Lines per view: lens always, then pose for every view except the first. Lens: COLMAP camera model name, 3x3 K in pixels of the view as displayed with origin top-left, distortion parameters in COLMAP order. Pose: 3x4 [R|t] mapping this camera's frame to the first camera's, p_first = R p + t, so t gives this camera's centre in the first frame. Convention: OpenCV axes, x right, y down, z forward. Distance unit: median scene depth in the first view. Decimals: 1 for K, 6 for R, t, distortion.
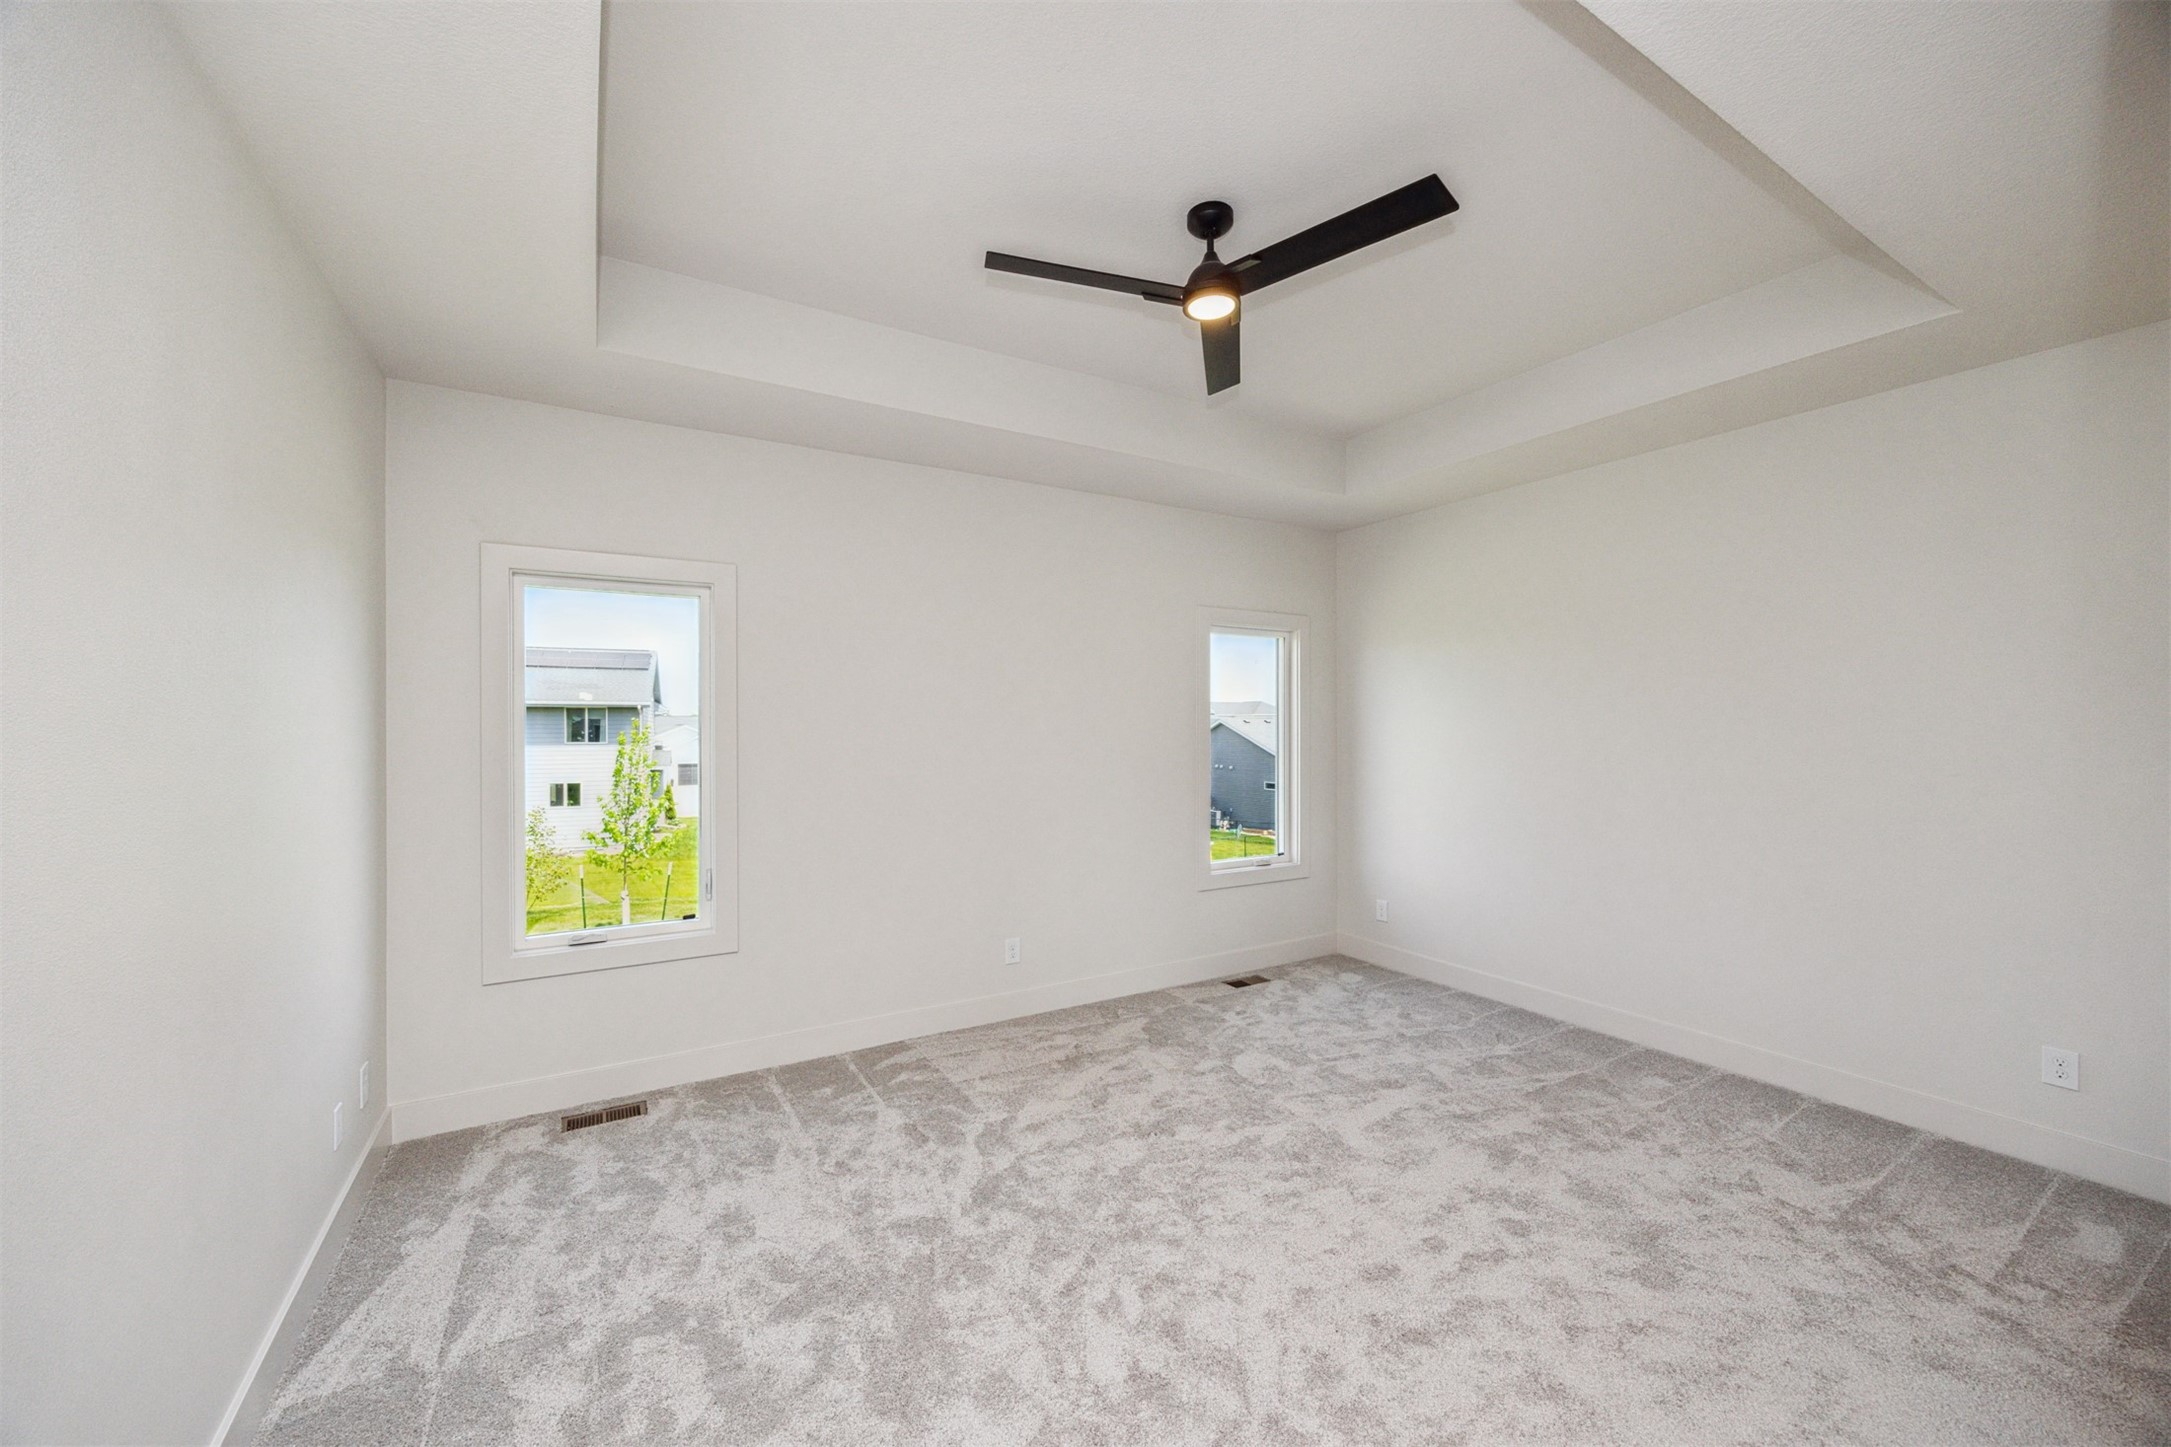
lens RADIAL K [[852.2, 0, 1085.5], [0, 852.2, 723.5], [0, 0, 1]] dist [0.000496, 0.000059]
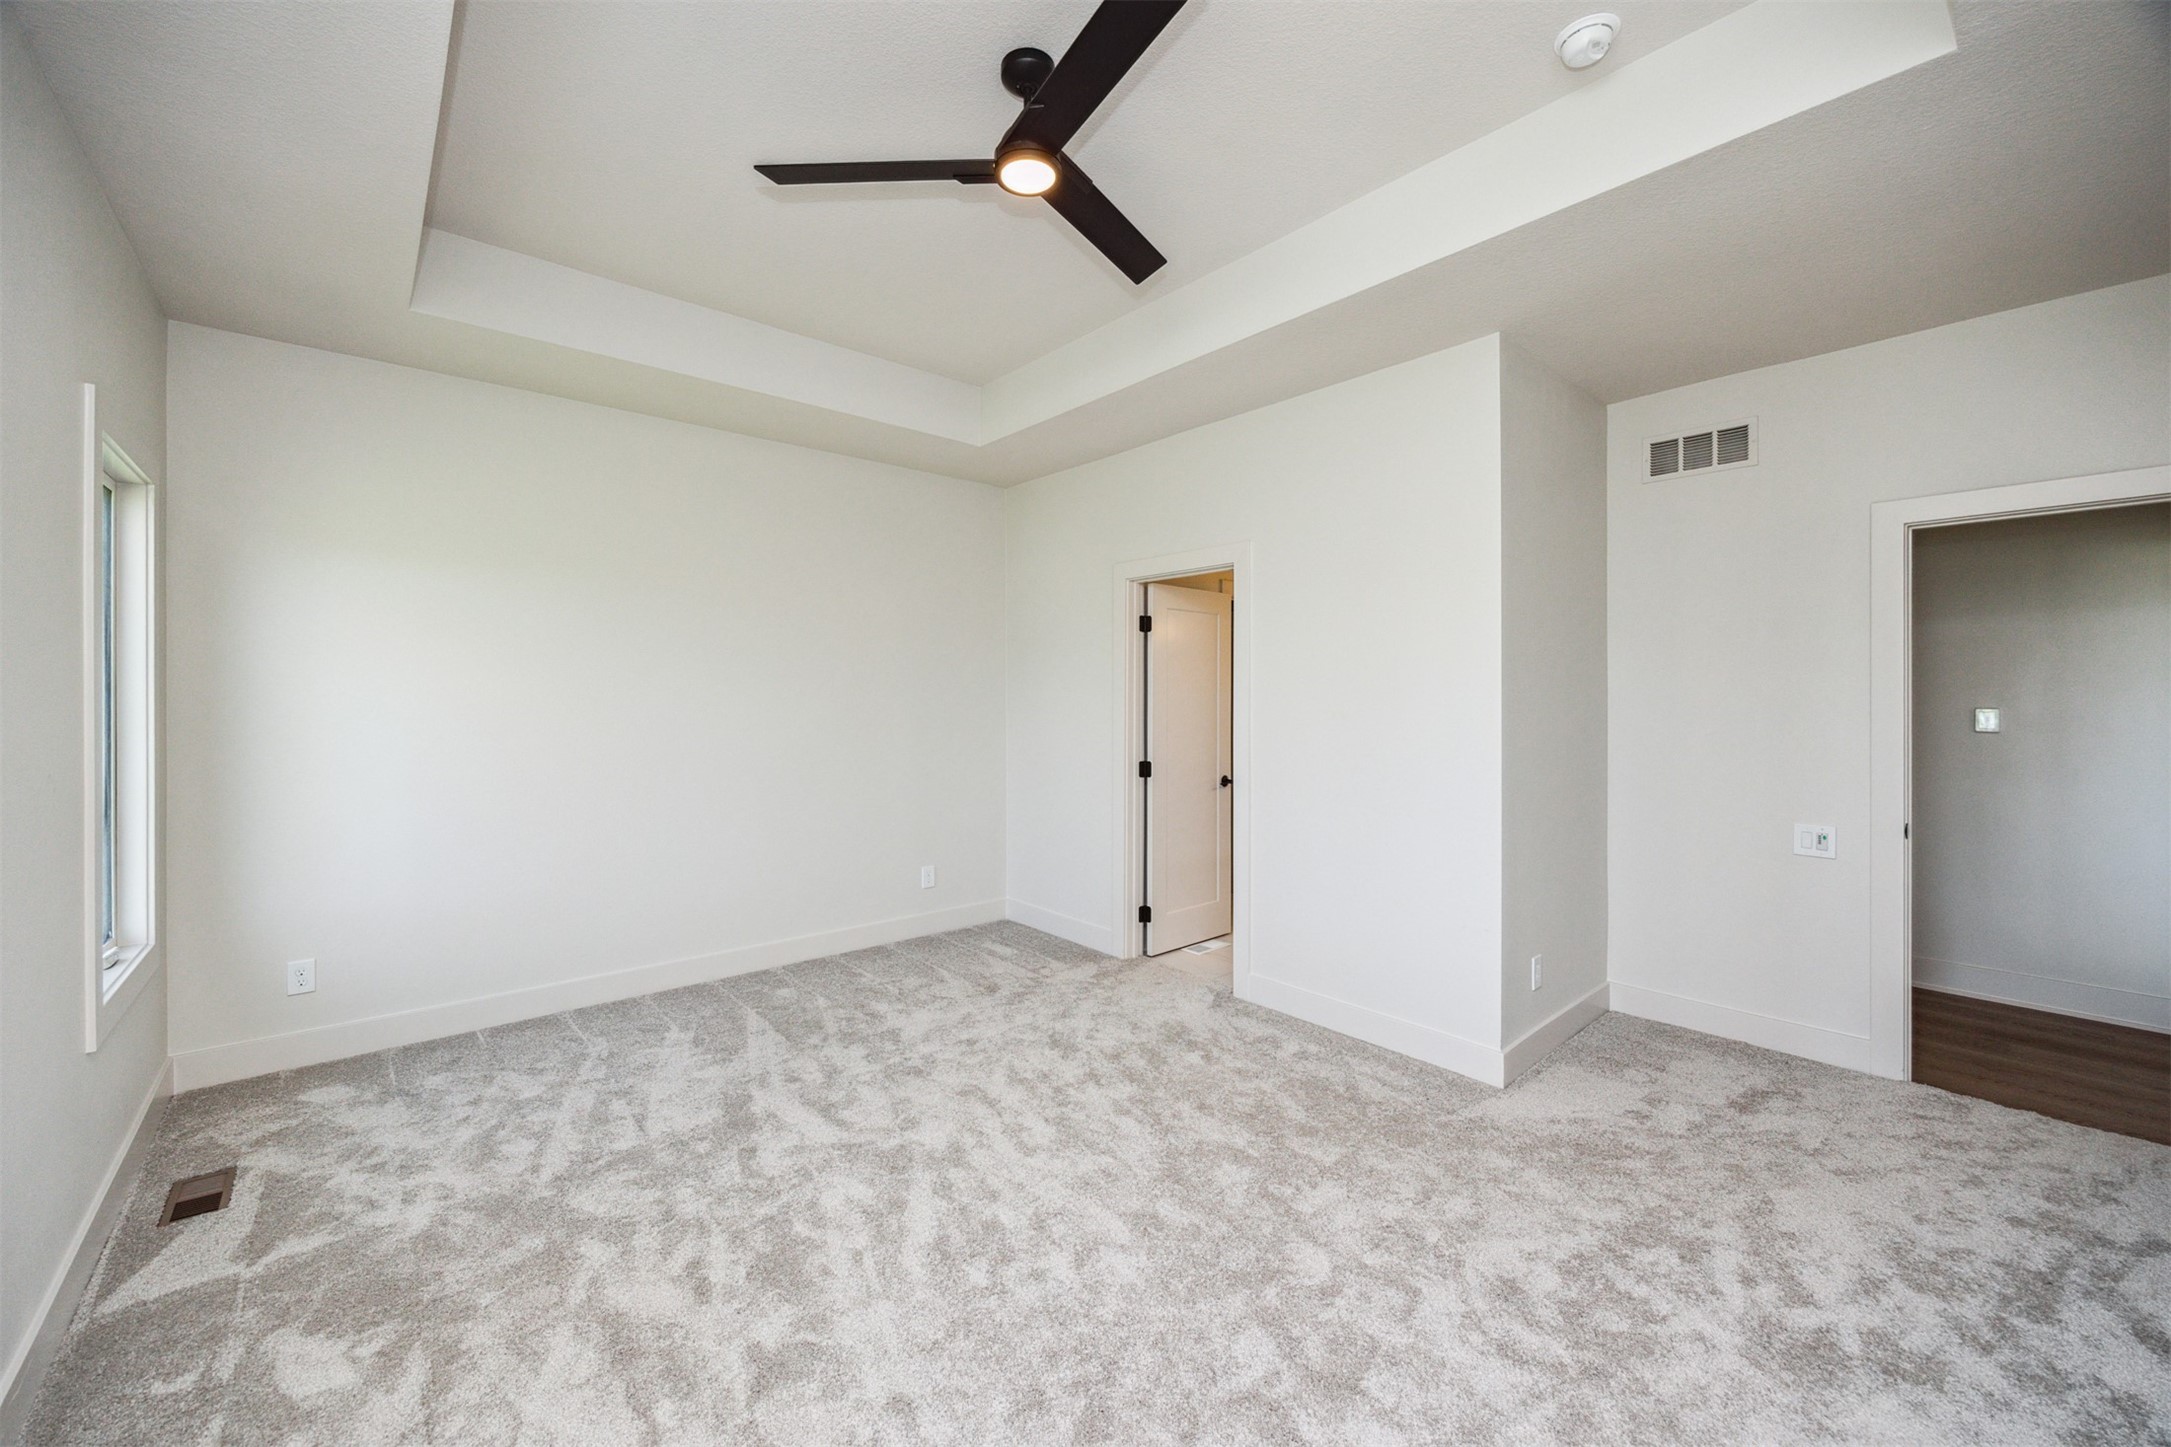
lens RADIAL K [[831.7, 0, 1080.8], [0, 831.7, 695.9], [0, 0, 1]] dist [-0.000901, -0.000188]
pose [[-0.168115, -0.000307, 0.985767, -0.412266], [-0.000726, 1.000000, 0.000188, 0.018863], [-0.985767, -0.000684, -0.168115, 0.660143]]
